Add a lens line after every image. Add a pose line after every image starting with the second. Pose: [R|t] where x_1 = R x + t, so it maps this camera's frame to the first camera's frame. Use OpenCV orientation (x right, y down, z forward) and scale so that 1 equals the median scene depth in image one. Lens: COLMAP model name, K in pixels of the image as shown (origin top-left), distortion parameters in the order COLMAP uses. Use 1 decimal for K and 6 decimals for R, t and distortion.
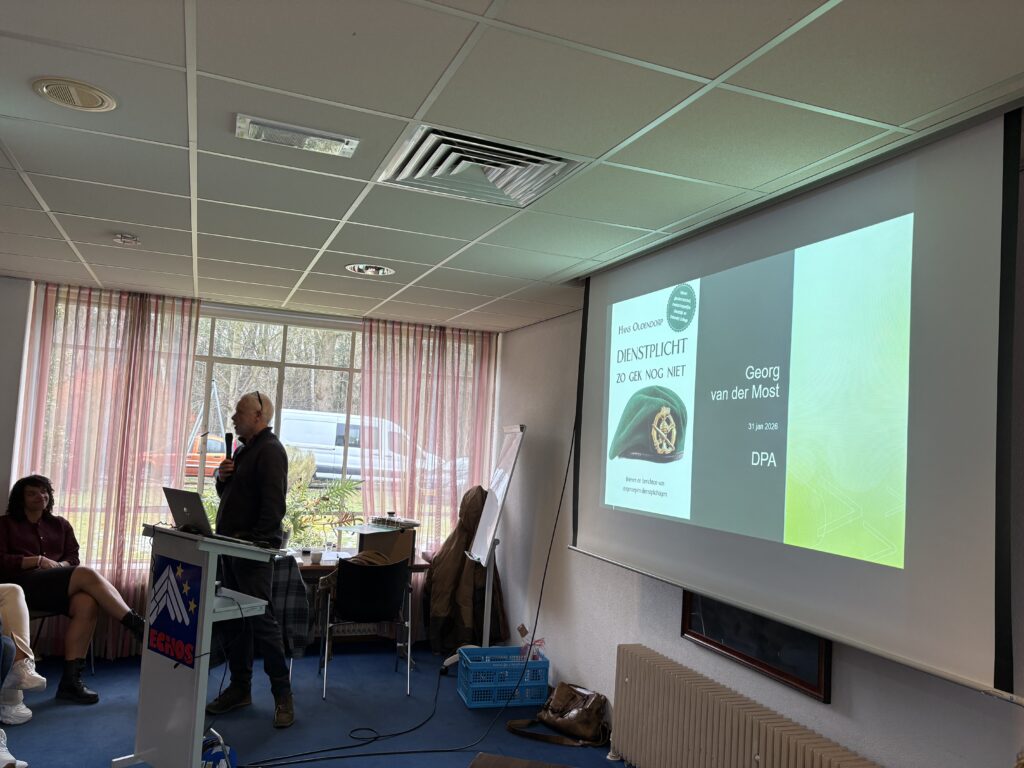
lens RADIAL K [[784.1, 0, 514.7], [0, 784.1, 390.9], [0, 0, 1]] dist [0.022427, -0.002041]
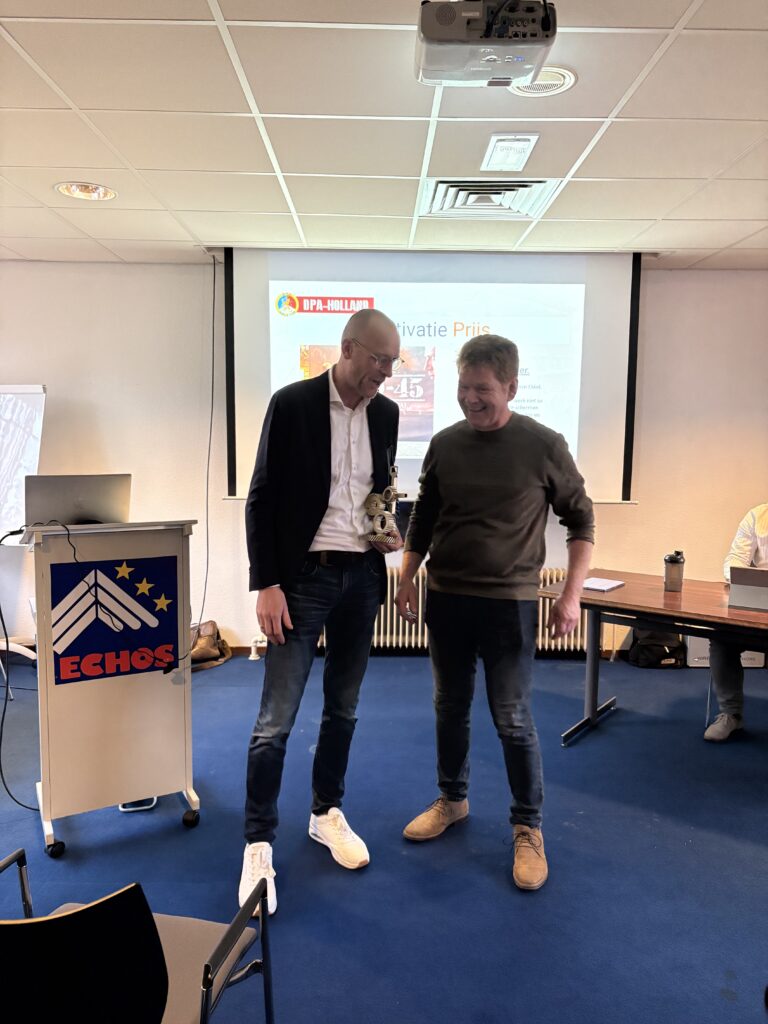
lens RADIAL K [[779.8, 0, 386.5], [0, 779.8, 528.1], [0, 0, 1]] dist [-0.000669, 0.045870]
pose [[0.358551, -0.165070, 0.918800, -0.826196], [-0.049947, 0.979440, 0.195455, 0.010879], [-0.932173, -0.115972, 0.342935, 0.371589]]
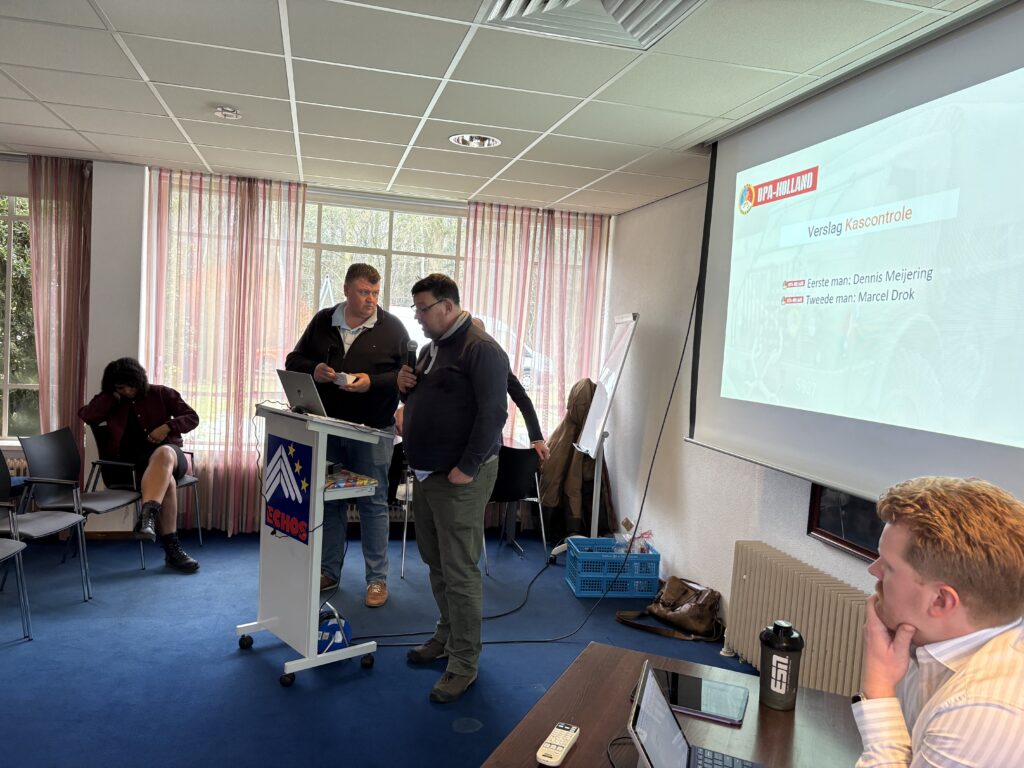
lens RADIAL K [[780.7, 0, 512.0], [0, 780.7, 386.5], [0, 0, 1]] dist [0.044716, -0.057750]
pose [[0.990378, 0.014080, -0.137669, -0.007582], [0.002549, 0.992786, 0.119873, 0.021881], [0.138363, -0.119070, 0.983198, 0.051030]]
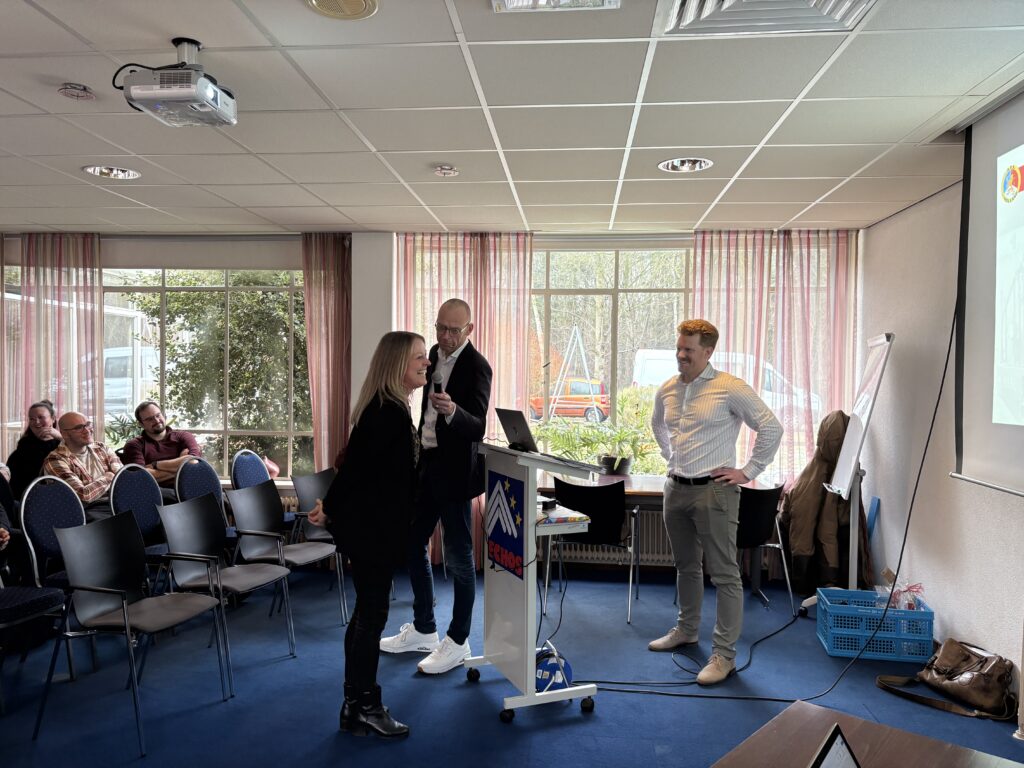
lens RADIAL K [[777.5, 0, 504.9], [0, 777.5, 389.8], [0, 0, 1]] dist [0.053472, -0.066206]
pose [[0.887205, -0.034625, -0.460074, 0.034550], [0.066603, 0.996347, 0.053454, 0.037806], [0.456542, -0.078067, 0.886270, 0.084019]]
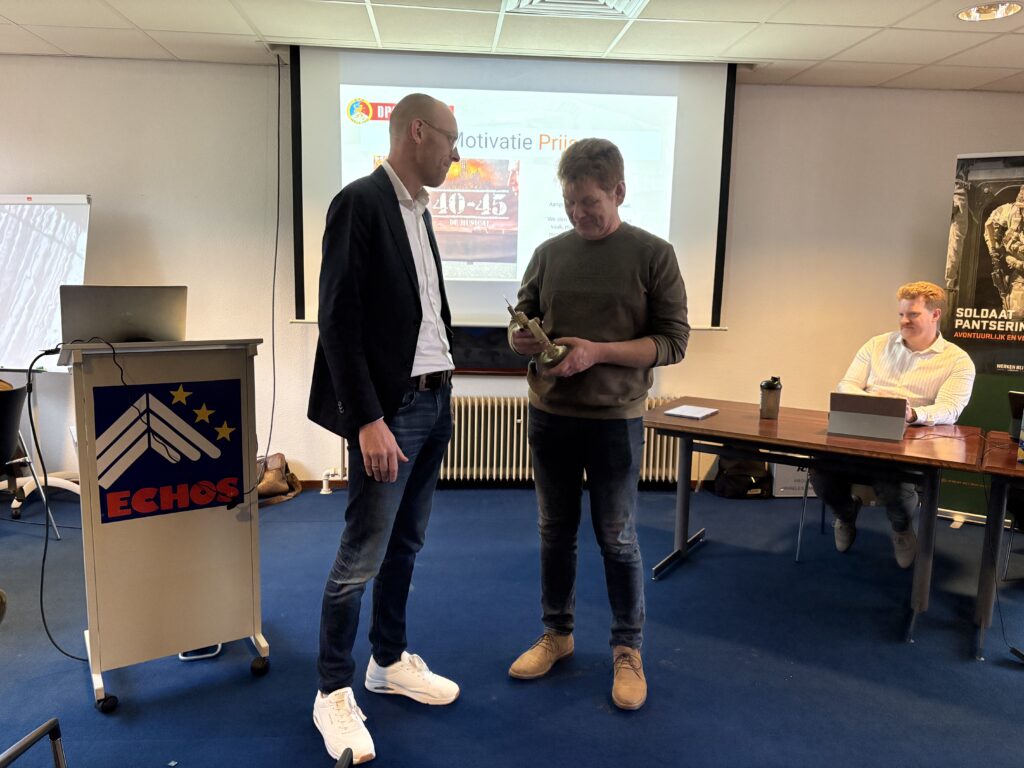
lens RADIAL K [[779.8, 0, 508.9], [0, 779.8, 394.3], [0, 0, 1]] dist [-0.000669, 0.045870]
pose [[0.295733, -0.202776, 0.933501, -0.783158], [-0.065423, 0.970617, 0.231565, 0.032167], [-0.953028, -0.129554, 0.273778, 0.402370]]
